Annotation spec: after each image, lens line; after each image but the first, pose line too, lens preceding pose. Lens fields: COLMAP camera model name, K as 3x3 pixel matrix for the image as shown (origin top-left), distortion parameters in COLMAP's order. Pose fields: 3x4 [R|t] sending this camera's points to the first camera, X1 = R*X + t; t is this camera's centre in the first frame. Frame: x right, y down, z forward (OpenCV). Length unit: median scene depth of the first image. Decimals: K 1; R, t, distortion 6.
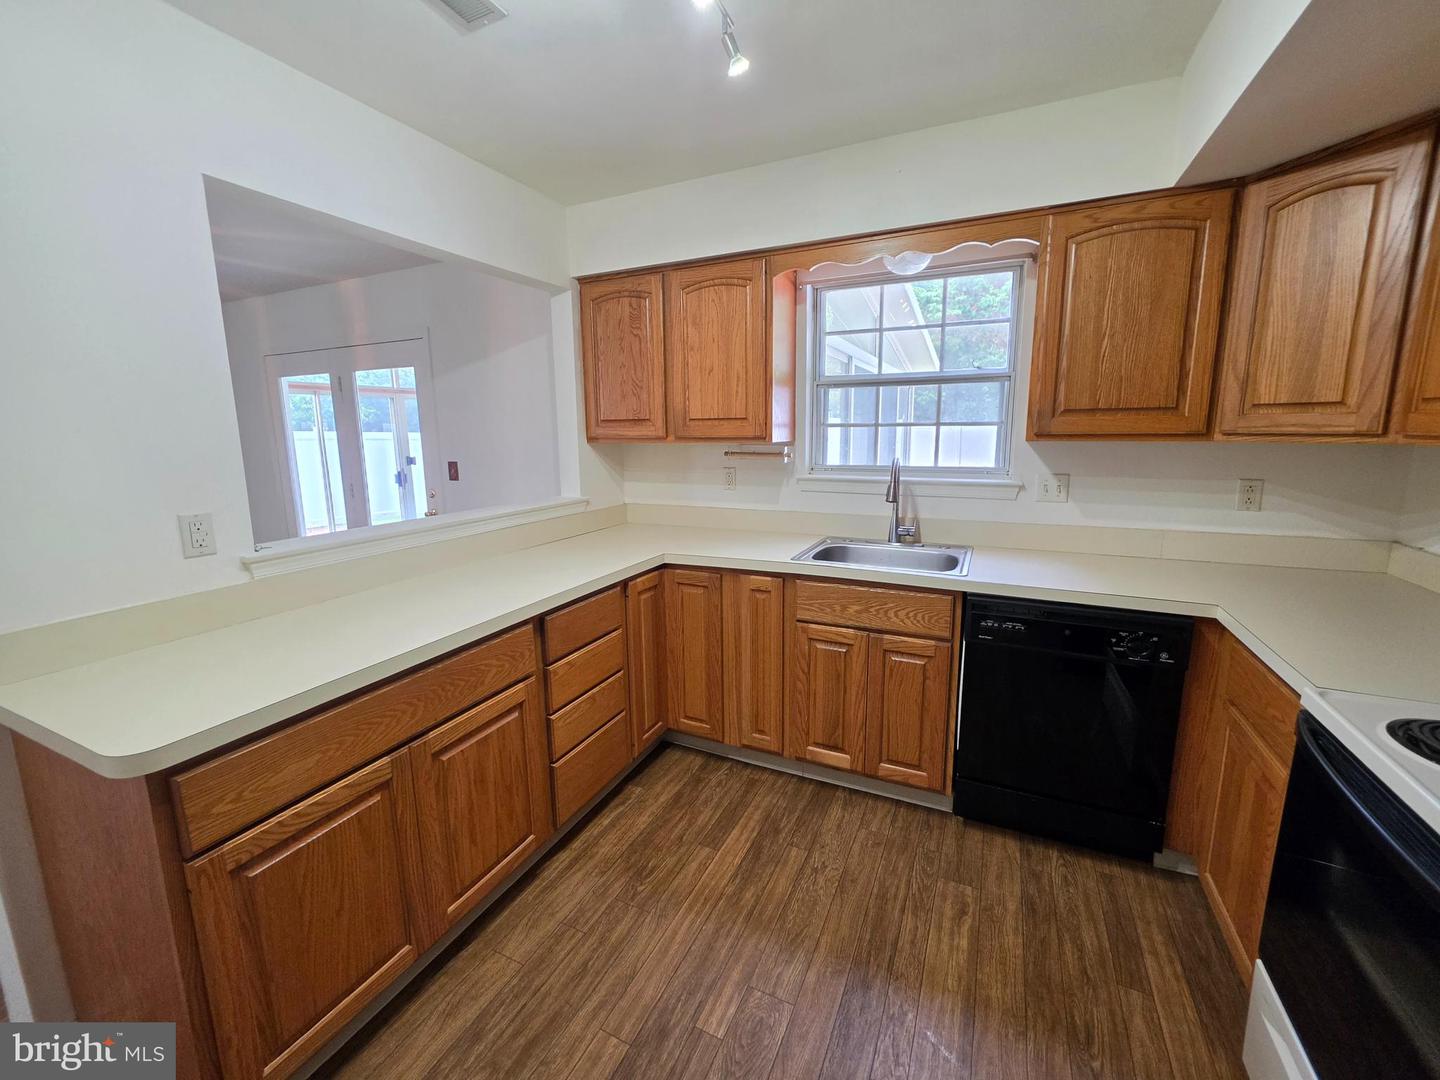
lens RADIAL K [[582.0, 0, 716.0], [0, 582.0, 529.0], [0, 0, 1]] dist [-0.005548, 0.000662]
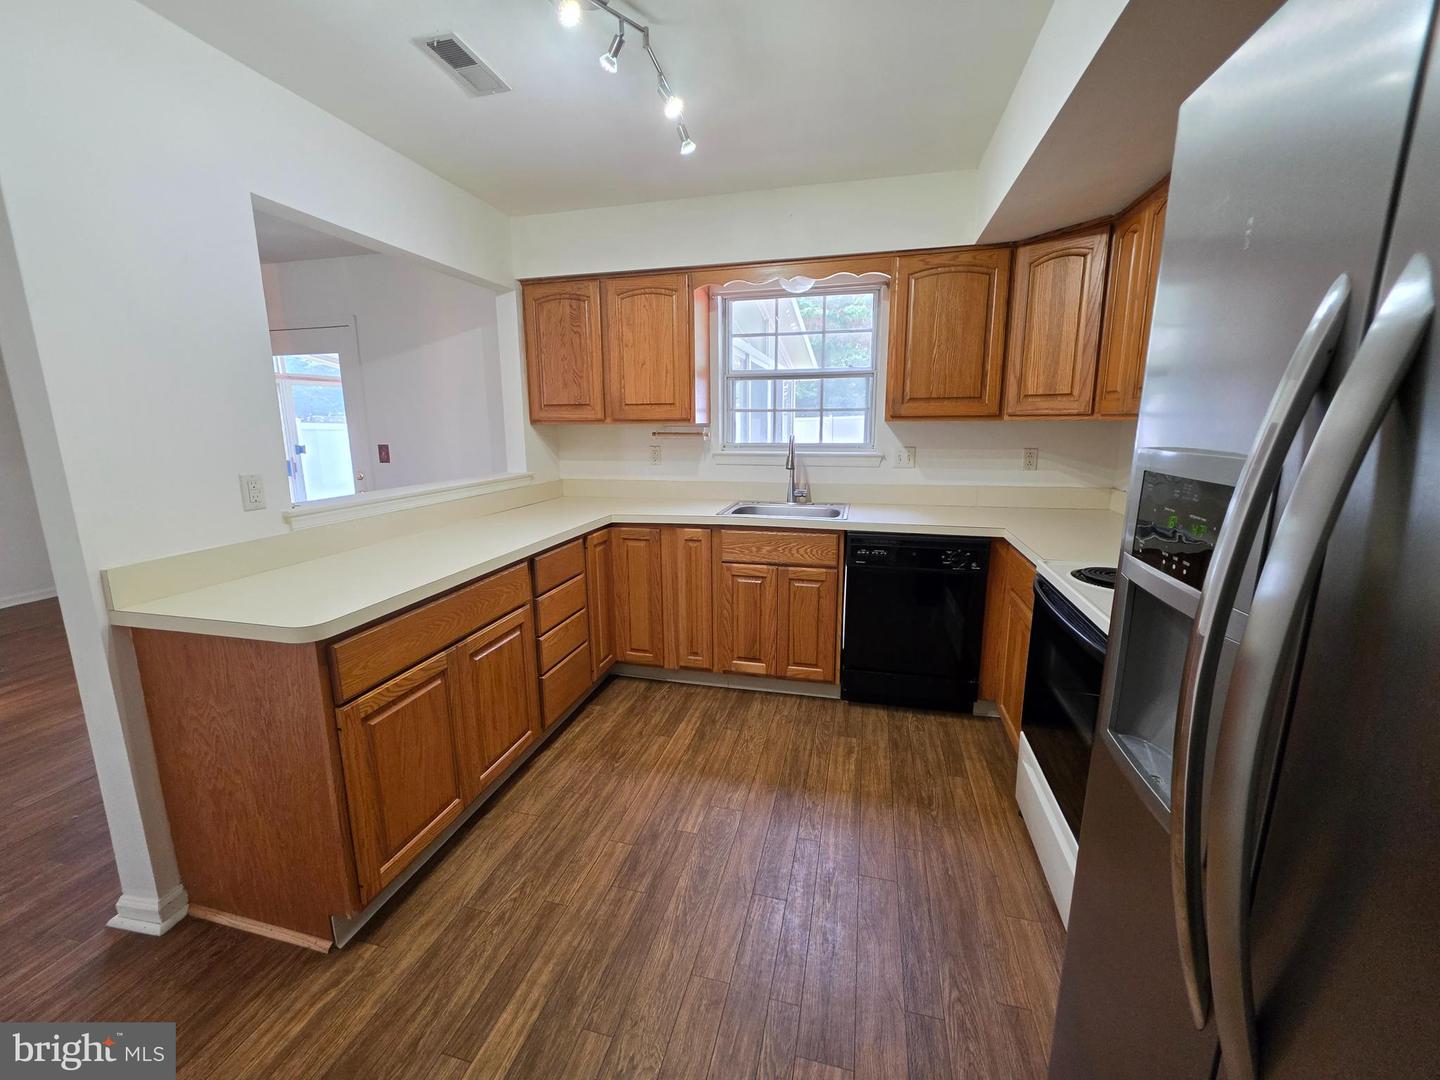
lens RADIAL K [[582.0, 0, 710.5], [0, 582.0, 533.1], [0, 0, 1]] dist [-0.005548, 0.000662]
pose [[0.981678, -0.032151, 0.187814, -0.146346], [0.028732, 0.999369, 0.020903, 0.077764], [-0.188367, -0.015124, 0.981982, -0.294057]]
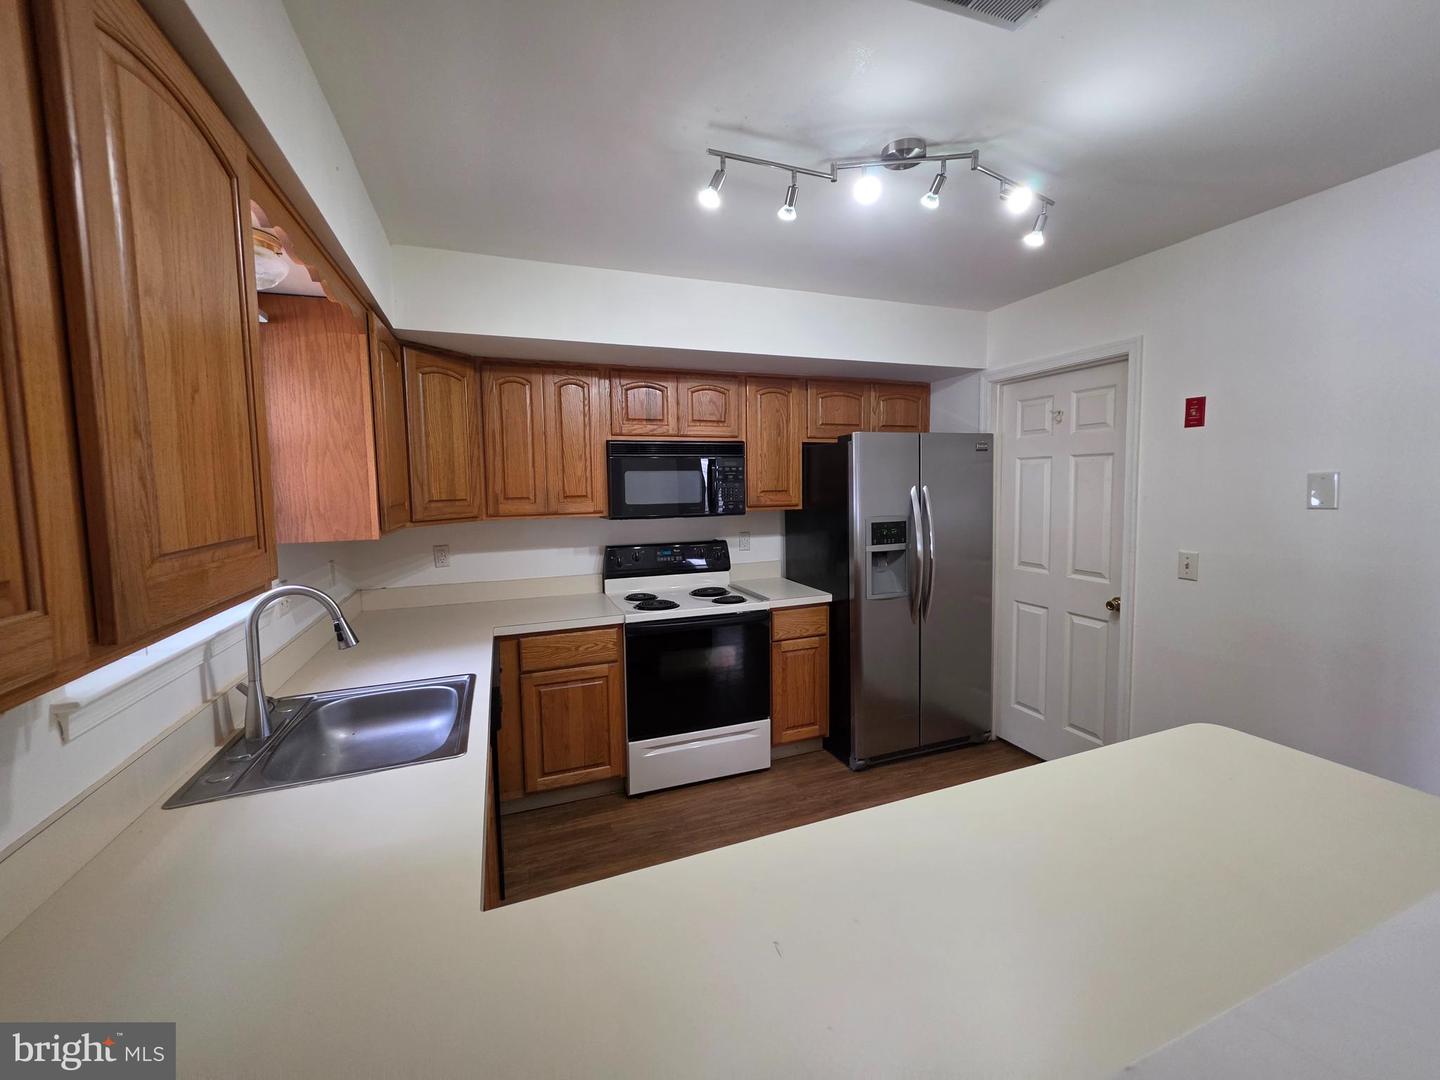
lens RADIAL K [[582.0, 0, 705.6], [0, 582.0, 532.6], [0, 0, 1]] dist [-0.005548, 0.000662]
pose [[-0.722528, -0.033812, 0.690514, -0.521329], [0.144910, 0.969209, 0.199088, -0.293724], [-0.675984, 0.243909, -0.695381, 1.412398]]
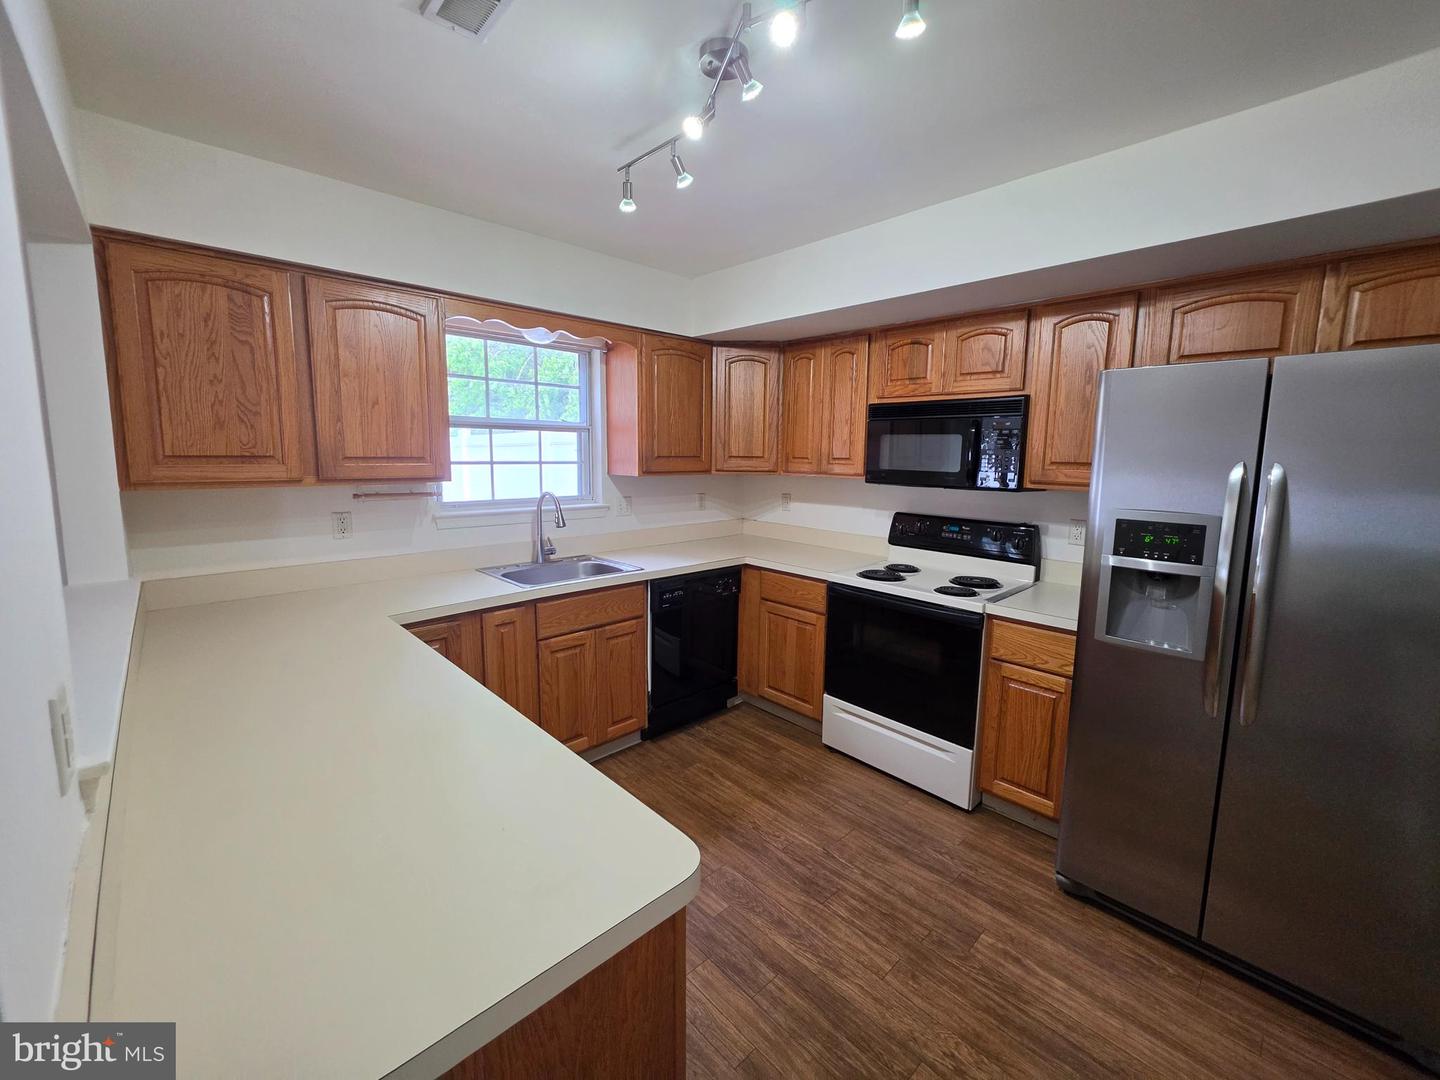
lens RADIAL K [[582.0, 0, 725.3], [0, 582.0, 526.0], [0, 0, 1]] dist [-0.005548, 0.000662]
pose [[0.353323, -0.103097, 0.929803, -0.873481], [0.144207, 0.988032, 0.054755, -0.079986], [-0.924320, 0.114738, 0.363961, 0.280678]]
